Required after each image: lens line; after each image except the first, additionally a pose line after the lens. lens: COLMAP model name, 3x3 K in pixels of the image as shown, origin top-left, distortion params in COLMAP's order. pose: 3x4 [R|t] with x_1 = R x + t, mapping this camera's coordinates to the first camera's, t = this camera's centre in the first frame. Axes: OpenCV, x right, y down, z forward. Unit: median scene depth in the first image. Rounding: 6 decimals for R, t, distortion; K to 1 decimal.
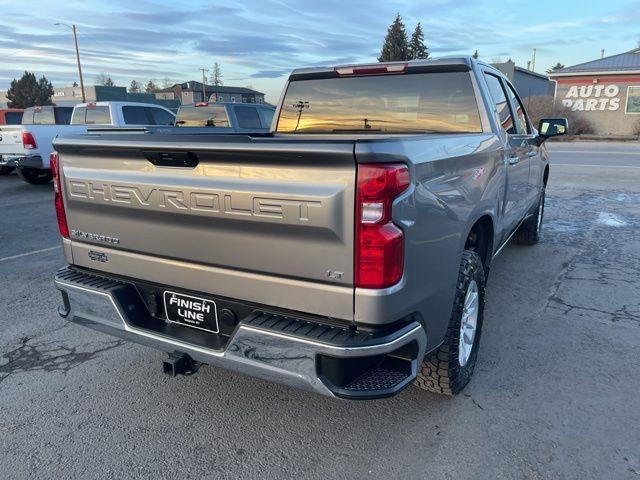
lens RADIAL K [[477.7, 0, 321.9], [0, 477.7, 233.6], [0, 0, 1]] dist [0.068842, -0.101568]
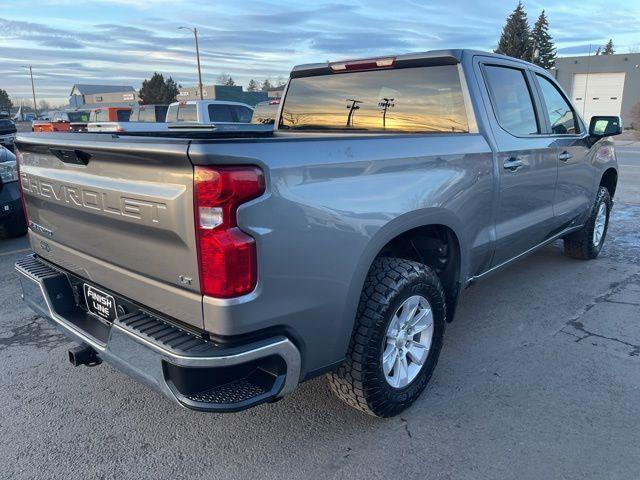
lens RADIAL K [[476.7, 0, 322.5], [0, 476.7, 240.7], [0, 0, 1]] dist [0.071458, -0.094811]
pose [[0.975947, 0.054199, -0.211162, 0.239427], [-0.049955, 0.998429, 0.025386, -0.015388], [0.212206, -0.014227, 0.977121, 0.055617]]
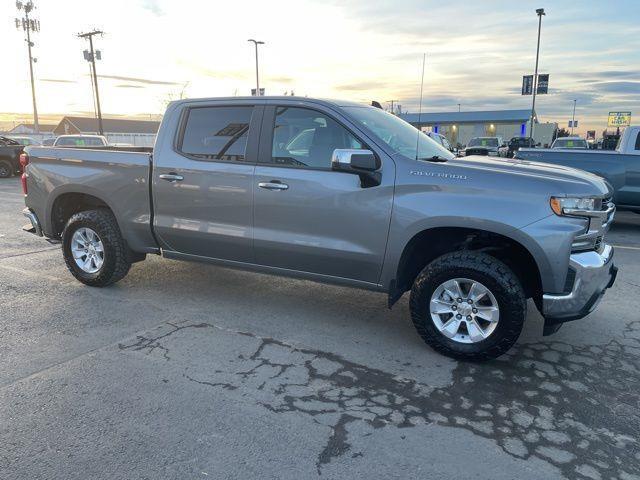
lens RADIAL K [[477.7, 0, 321.9], [0, 477.7, 233.6], [0, 0, 1]] dist [0.068842, -0.101568]
pose [[0.067001, 0.194370, -0.978637, 1.611481], [-0.239666, 0.955260, 0.173319, -0.309839], [0.968541, 0.222933, 0.110587, 1.221615]]
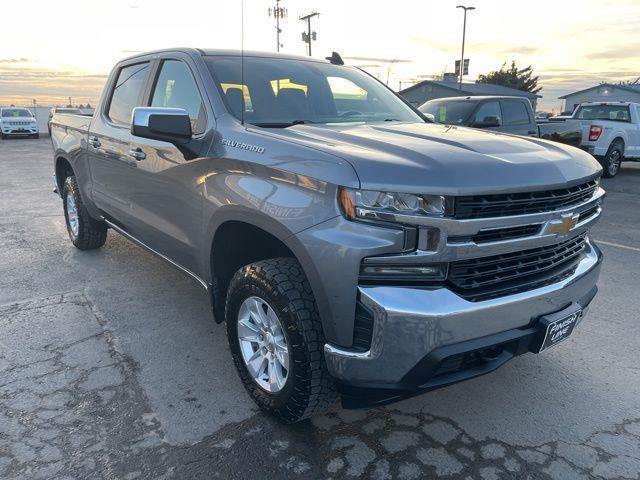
lens RADIAL K [[476.7, 0, 322.5], [0, 476.7, 240.7], [0, 0, 1]] dist [0.071458, -0.094811]
pose [[-0.368437, 0.234572, -0.899572, 1.260858], [-0.221915, 0.917479, 0.330131, -0.430976], [0.902778, 0.321261, -0.285978, 1.843391]]
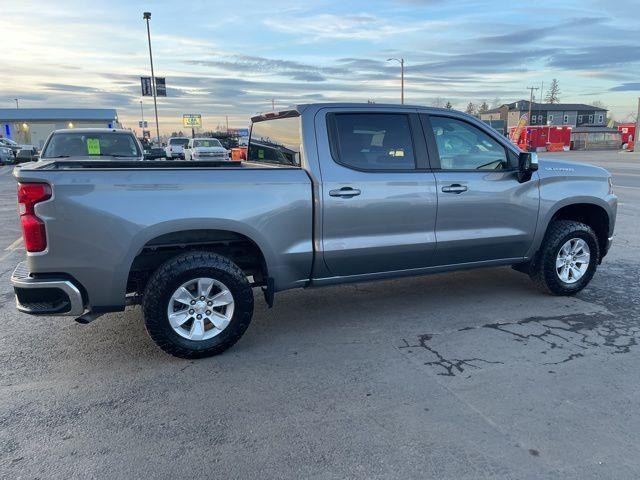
lens RADIAL K [[476.4, 0, 324.7], [0, 476.4, 238.6], [0, 0, 1]] dist [0.069746, -0.094090]
pose [[0.796624, 0.120850, -0.592272, 0.981248], [-0.138103, 0.990284, 0.016309, -0.055738], [0.588488, 0.068803, 0.805573, 0.089436]]
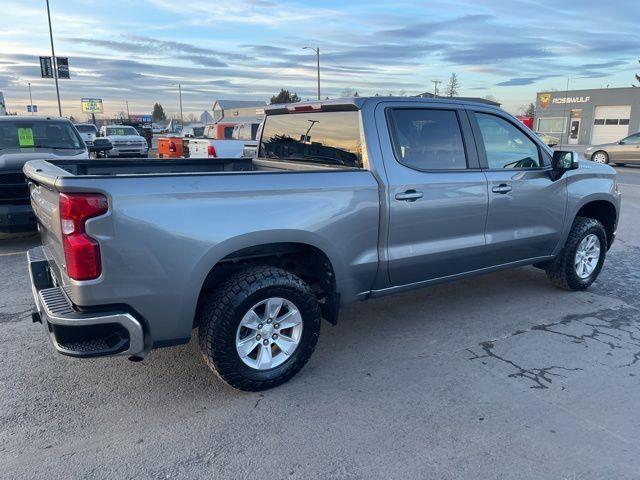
lens RADIAL K [[476.7, 0, 322.5], [0, 476.7, 240.7], [0, 0, 1]] dist [0.071458, -0.094811]
pose [[0.892177, 0.110449, -0.437975, 0.658004], [-0.113160, 0.993375, 0.019997, -0.053959], [0.437282, 0.031720, 0.898765, 0.010766]]
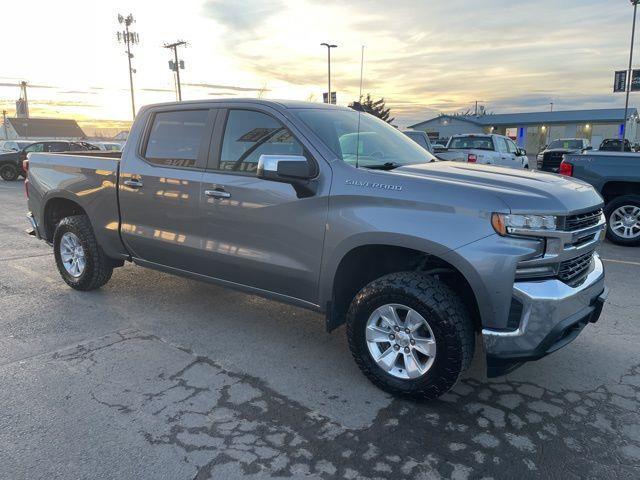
lens RADIAL K [[478.3, 0, 320.0], [0, 478.3, 240.0], [0, 0, 1]] dist [0.063595, -0.087280]
pose [[-0.101771, 0.199230, -0.974654, 1.515279], [-0.231828, 0.948016, 0.217992, -0.379061], [0.967418, 0.248138, -0.050294, 1.495290]]
